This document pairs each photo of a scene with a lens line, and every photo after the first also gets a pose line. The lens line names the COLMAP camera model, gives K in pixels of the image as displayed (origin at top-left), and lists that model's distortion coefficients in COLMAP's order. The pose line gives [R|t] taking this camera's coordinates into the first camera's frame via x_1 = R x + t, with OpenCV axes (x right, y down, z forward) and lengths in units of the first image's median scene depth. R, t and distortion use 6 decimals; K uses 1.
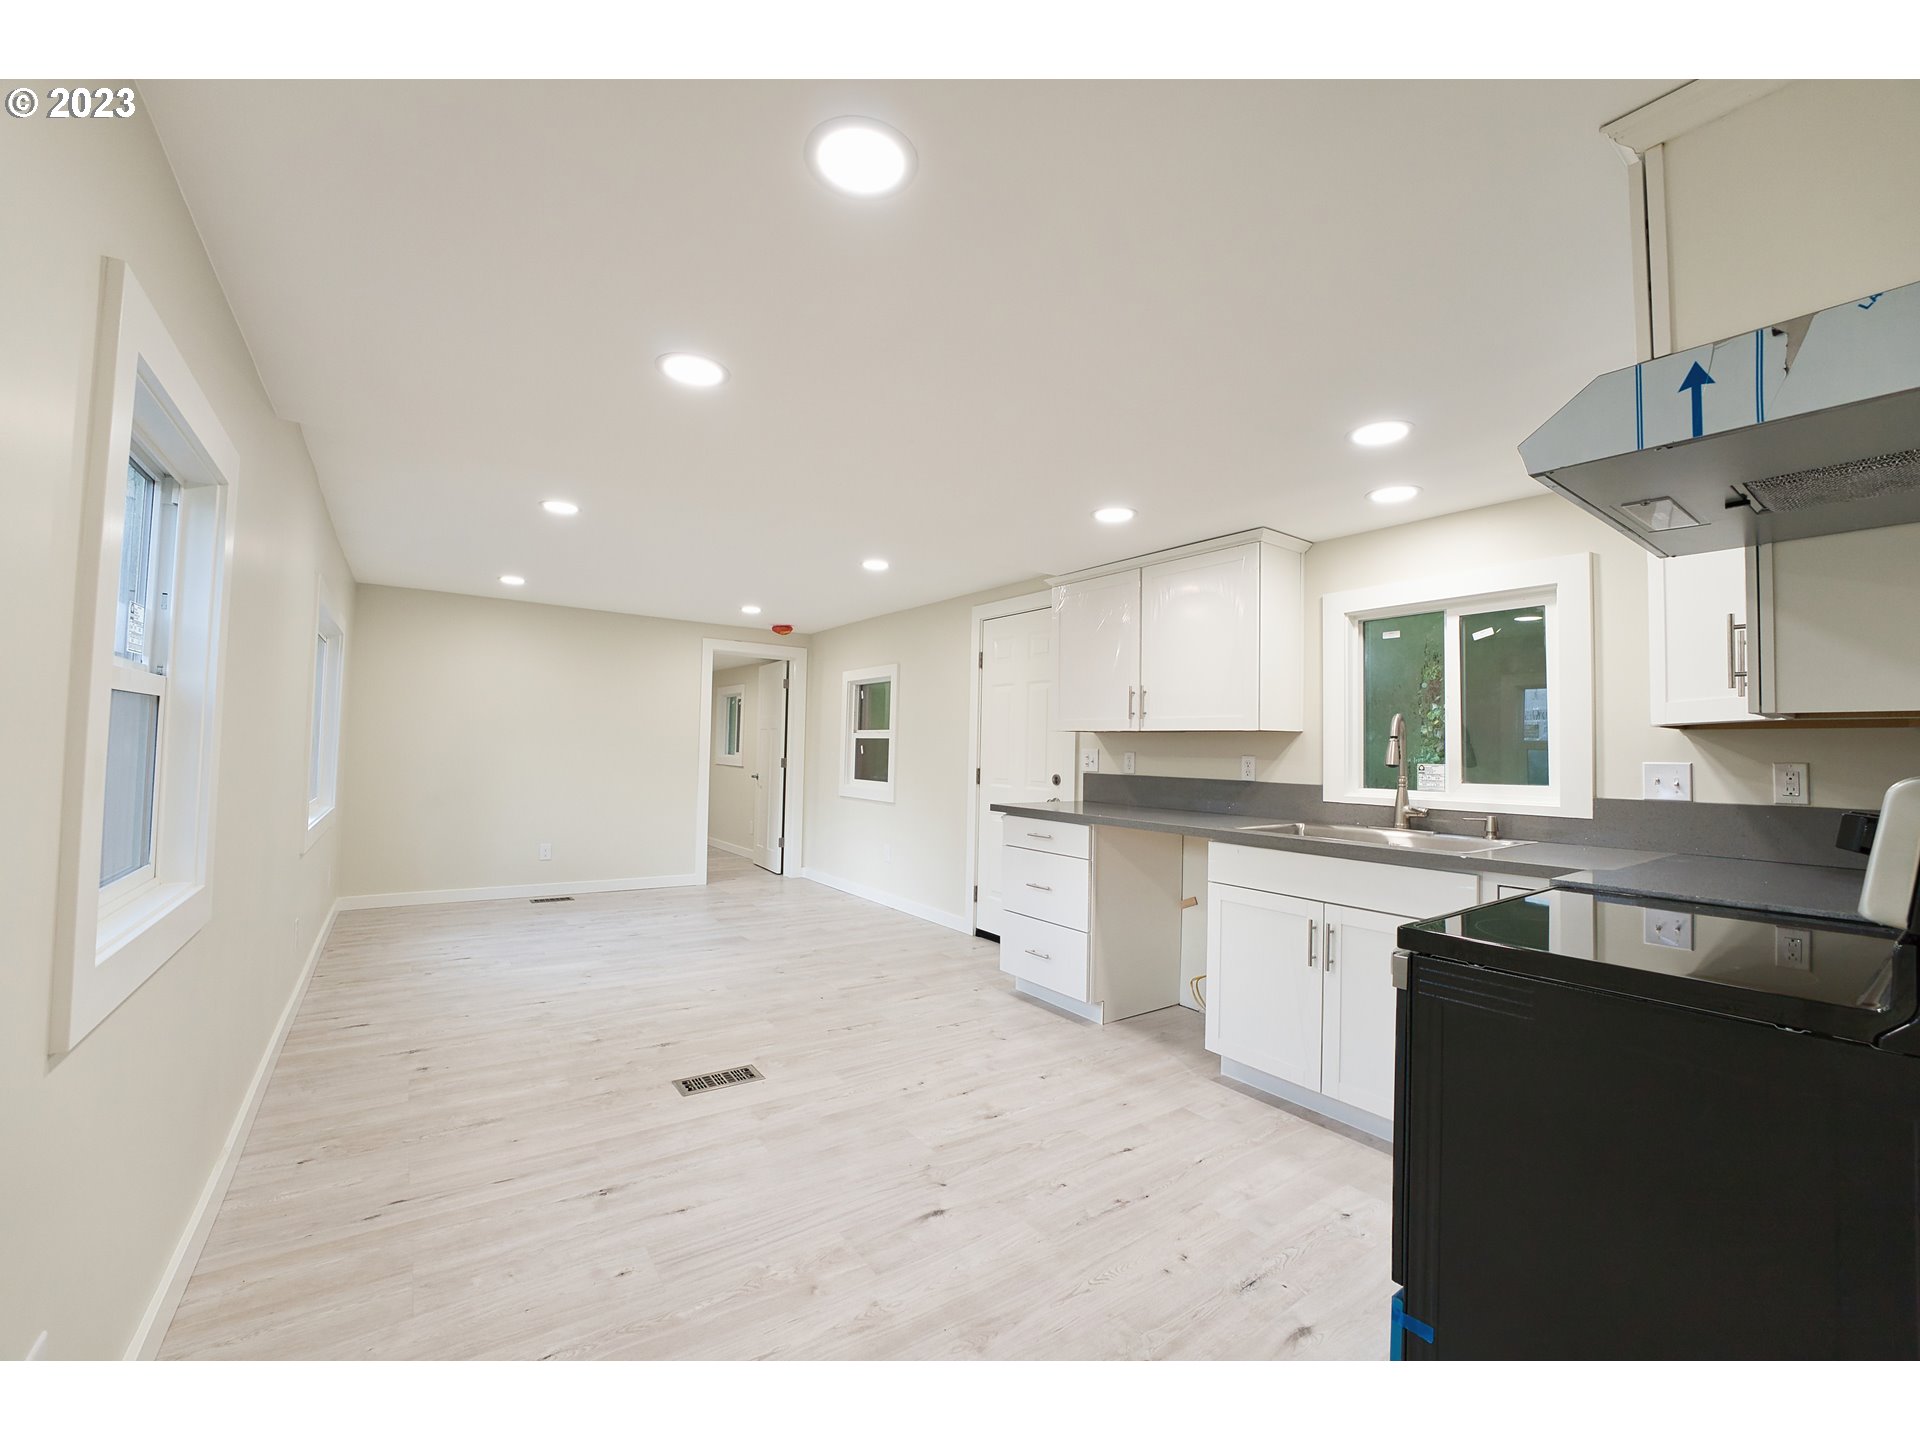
lens RADIAL K [[780.1, 0, 956.2], [0, 780.1, 724.5], [0, 0, 1]] dist [-0.033608, 0.004406]
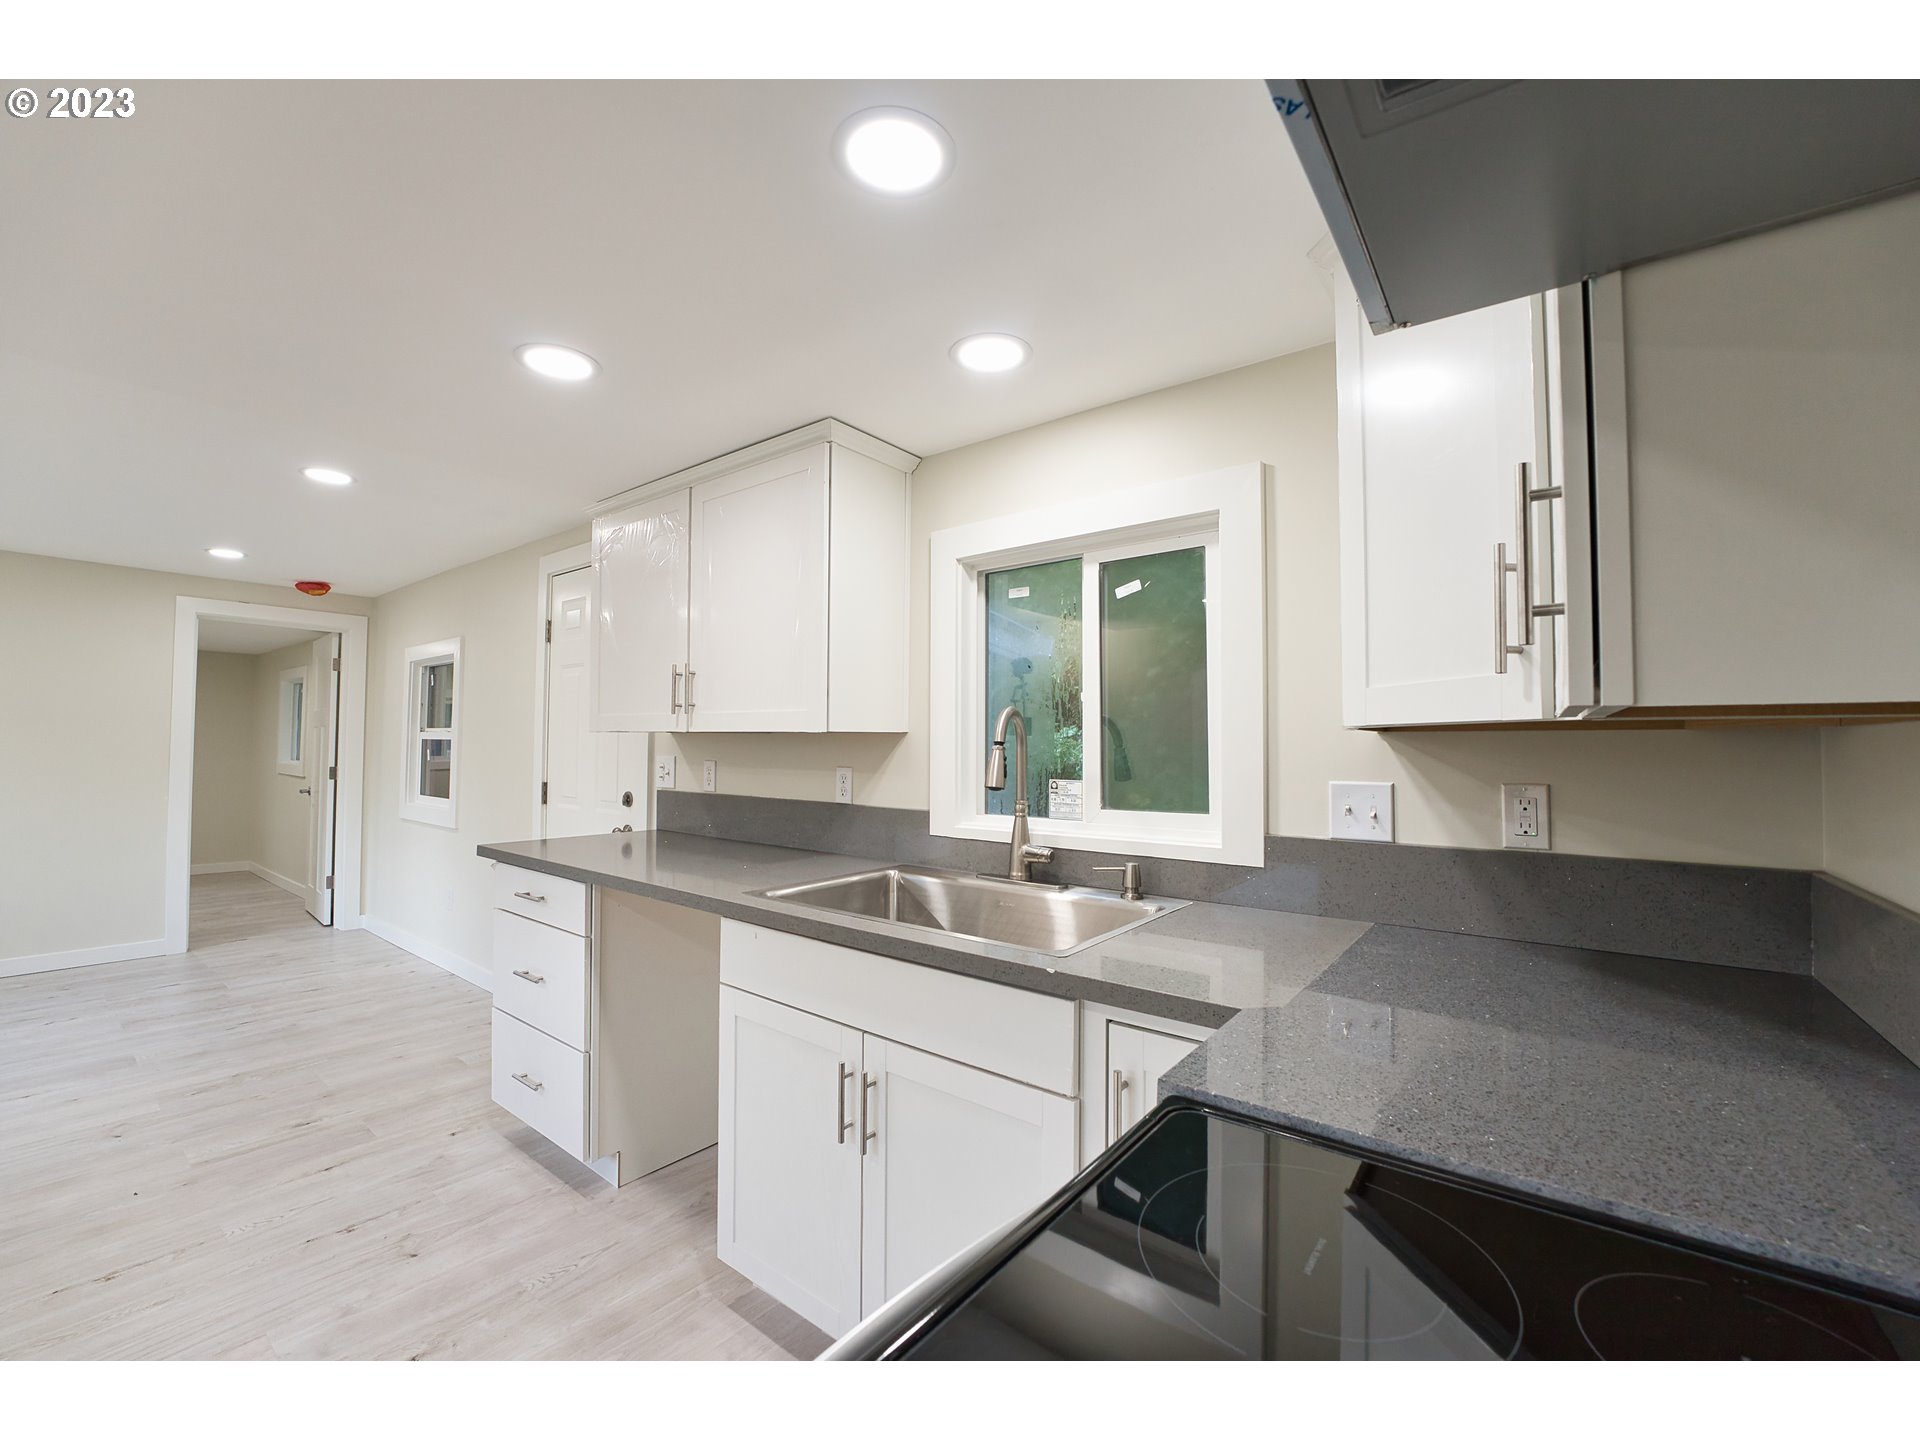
lens RADIAL K [[780.1, 0, 956.2], [0, 780.1, 724.5], [0, 0, 1]] dist [-0.033608, 0.004406]
pose [[0.956969, -0.004387, 0.290157, 0.306279], [0.001832, 0.999957, 0.009078, -0.004386], [-0.290184, -0.008155, 0.956936, 0.347030]]
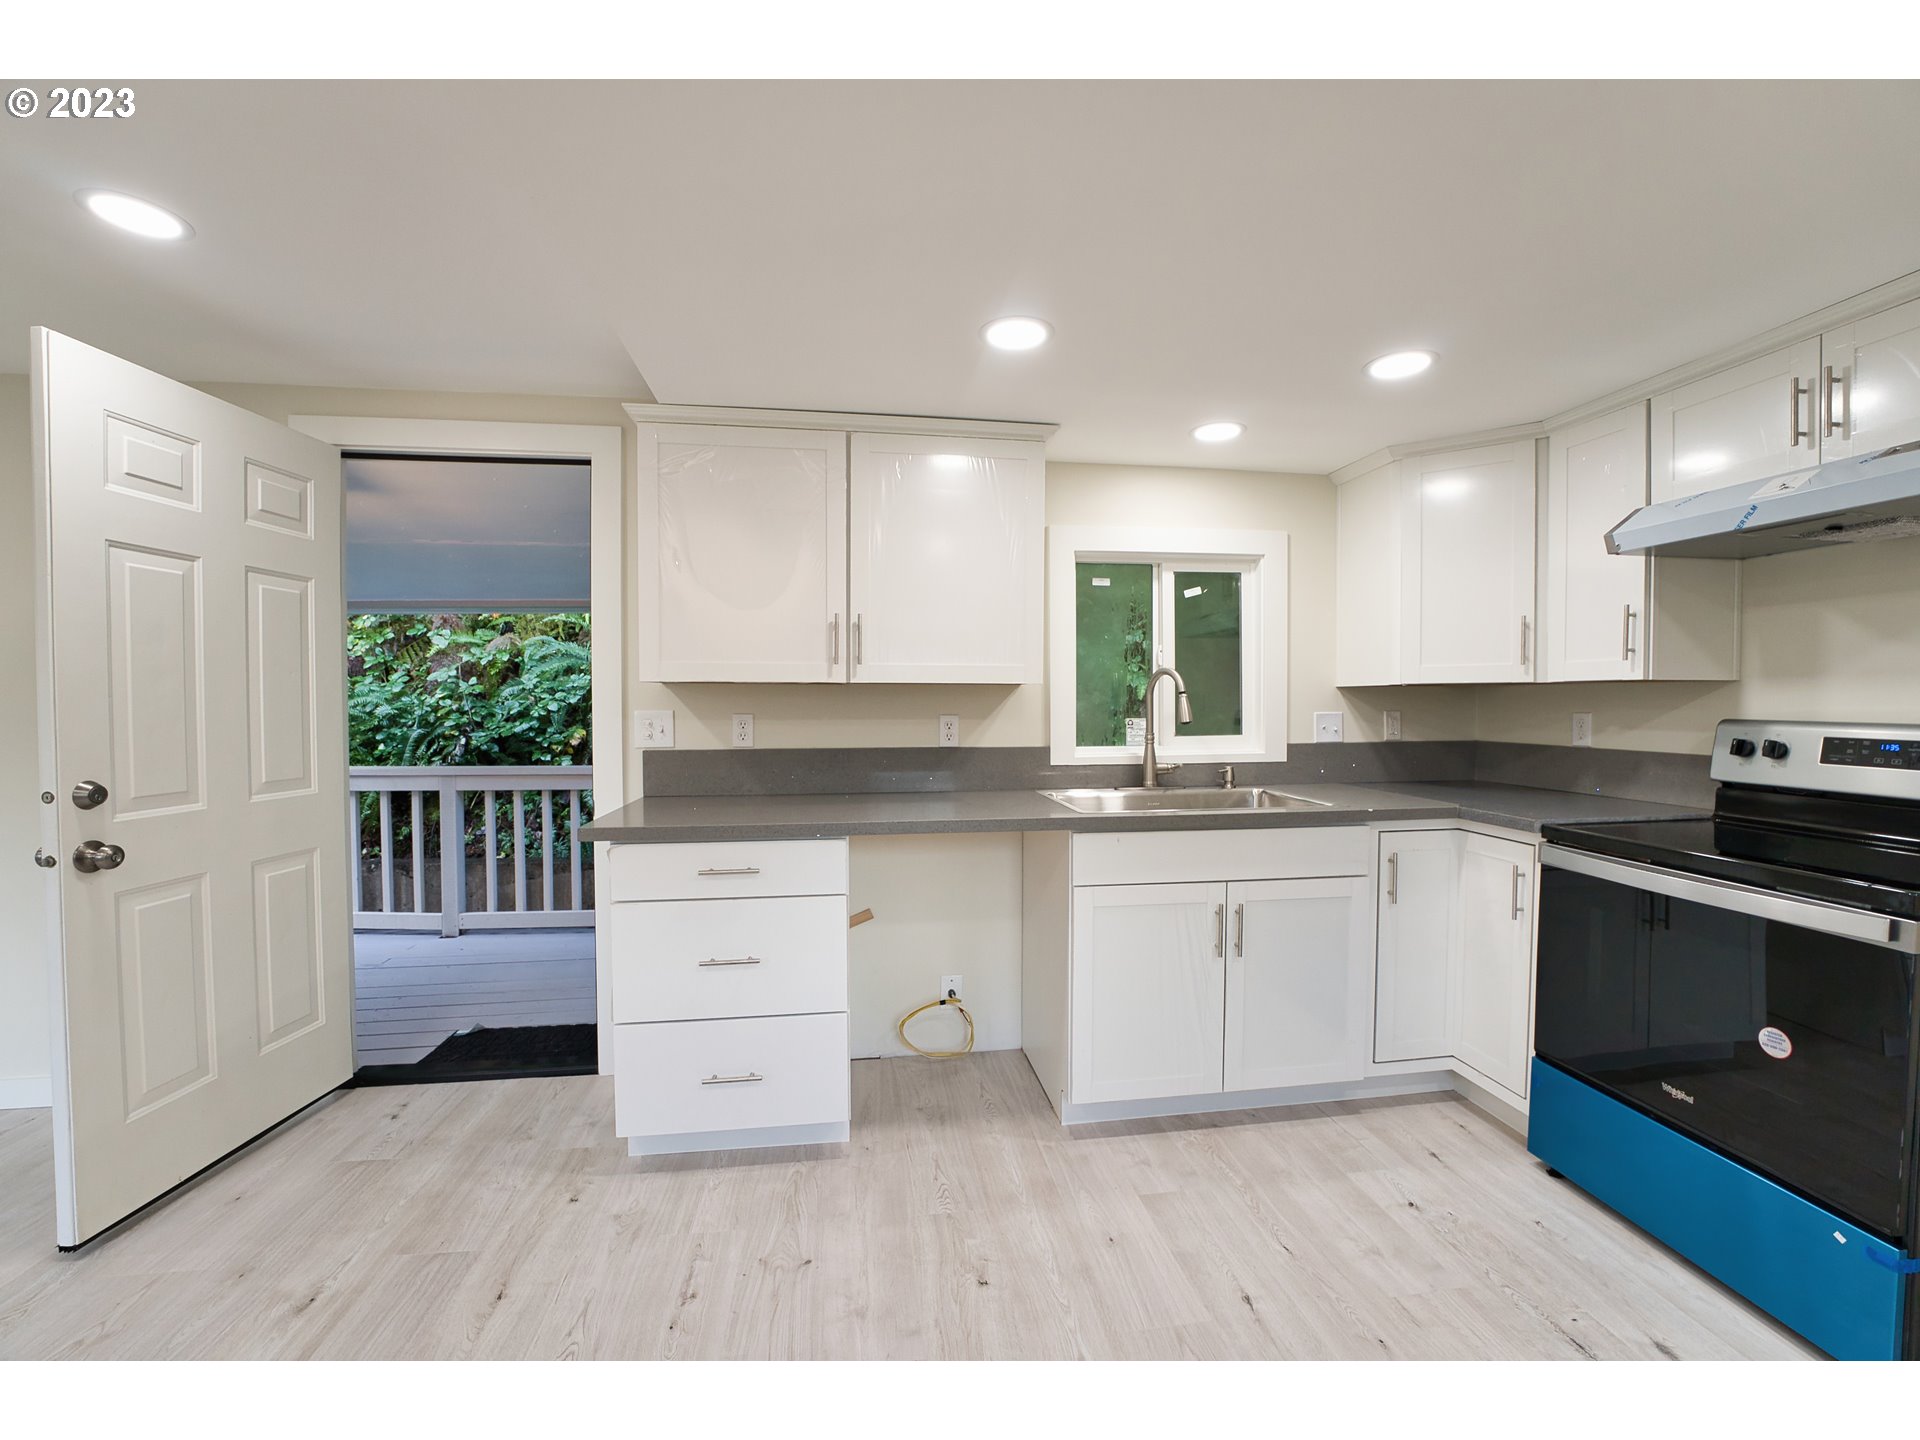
lens RADIAL K [[780.1, 0, 956.2], [0, 780.1, 724.5], [0, 0, 1]] dist [-0.033608, 0.004406]
pose [[0.453406, -0.045874, 0.890123, -0.363009], [-0.018050, 0.997997, 0.060627, 0.002414], [-0.891121, -0.043555, 0.451670, 0.721315]]
